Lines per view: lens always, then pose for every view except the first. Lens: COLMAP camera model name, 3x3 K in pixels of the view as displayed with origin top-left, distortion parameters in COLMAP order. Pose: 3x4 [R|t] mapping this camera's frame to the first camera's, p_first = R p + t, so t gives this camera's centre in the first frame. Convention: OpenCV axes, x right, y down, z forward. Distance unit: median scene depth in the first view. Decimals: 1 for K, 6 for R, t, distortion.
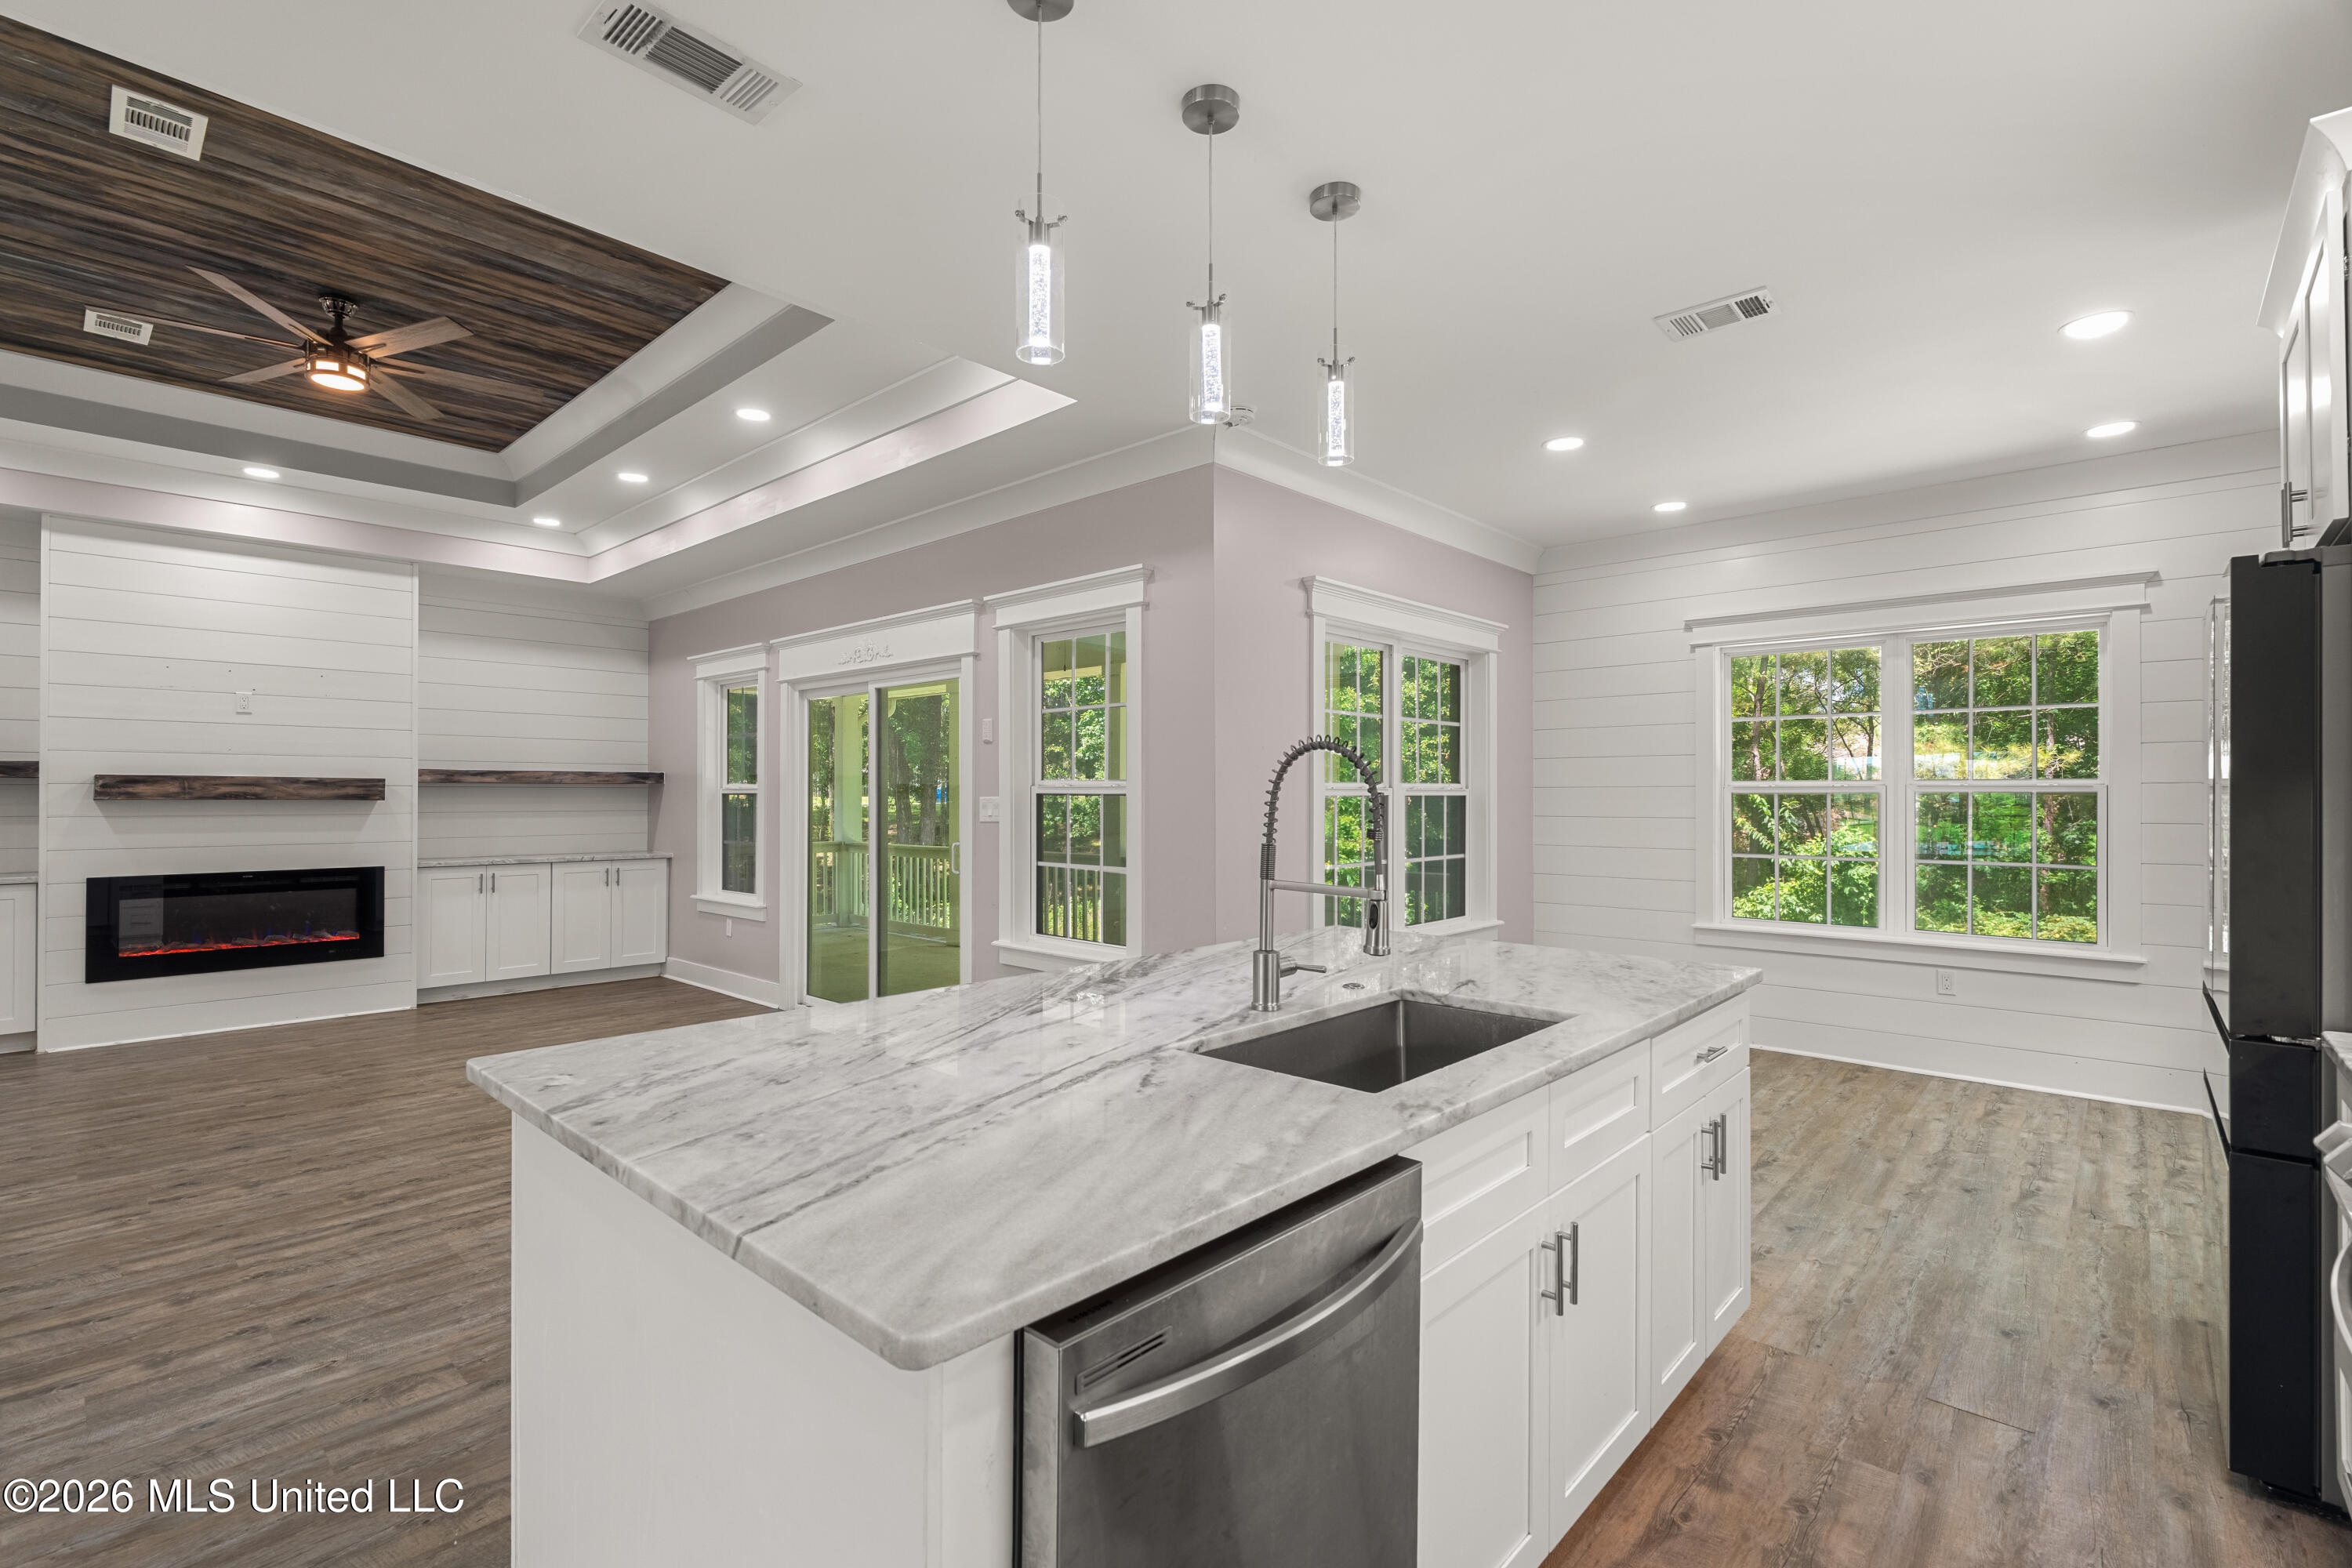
lens RADIAL K [[1059.9, 0, 1170.9], [0, 1059.9, 783.0], [0, 0, 1]] dist [-0.007017, 0.002966]
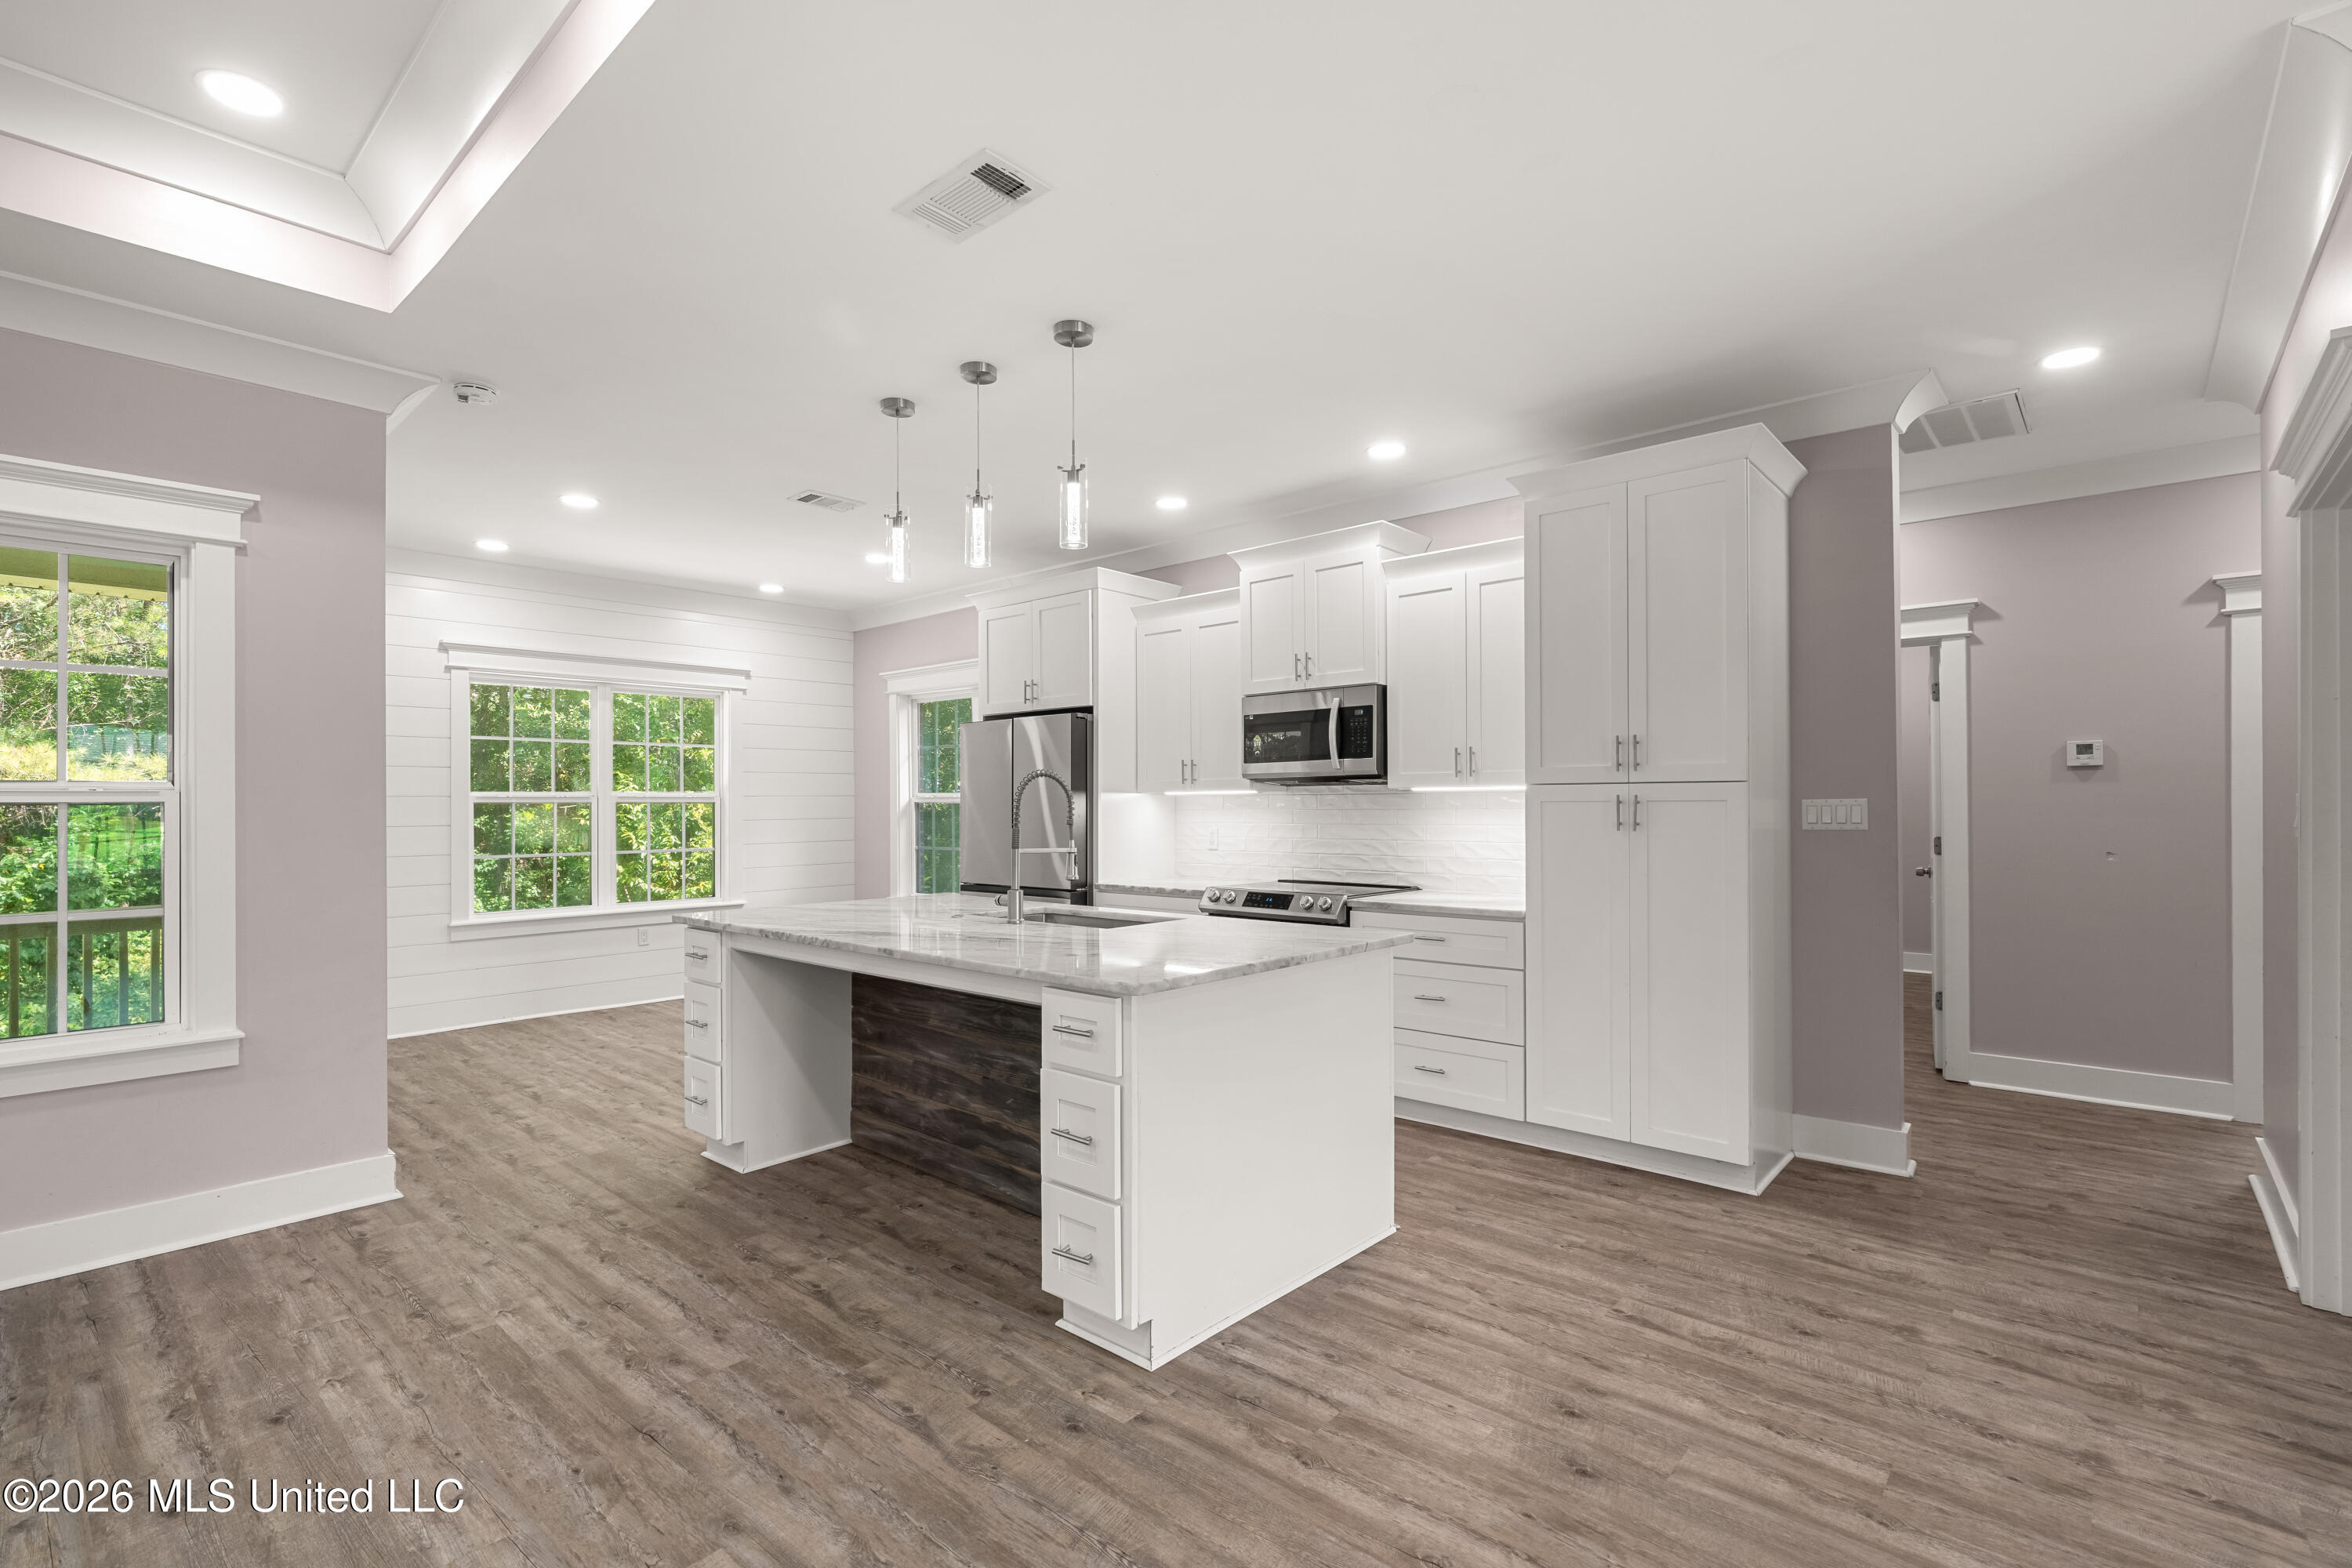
lens RADIAL K [[1059.9, 0, 1166.6], [0, 1059.9, 803.0], [0, 0, 1]] dist [-0.007017, 0.002966]
pose [[-0.015296, -0.000363, 0.999883, -0.823681], [-0.006693, 0.999978, 0.000261, 0.006295], [-0.999861, -0.006688, -0.015299, 0.385608]]
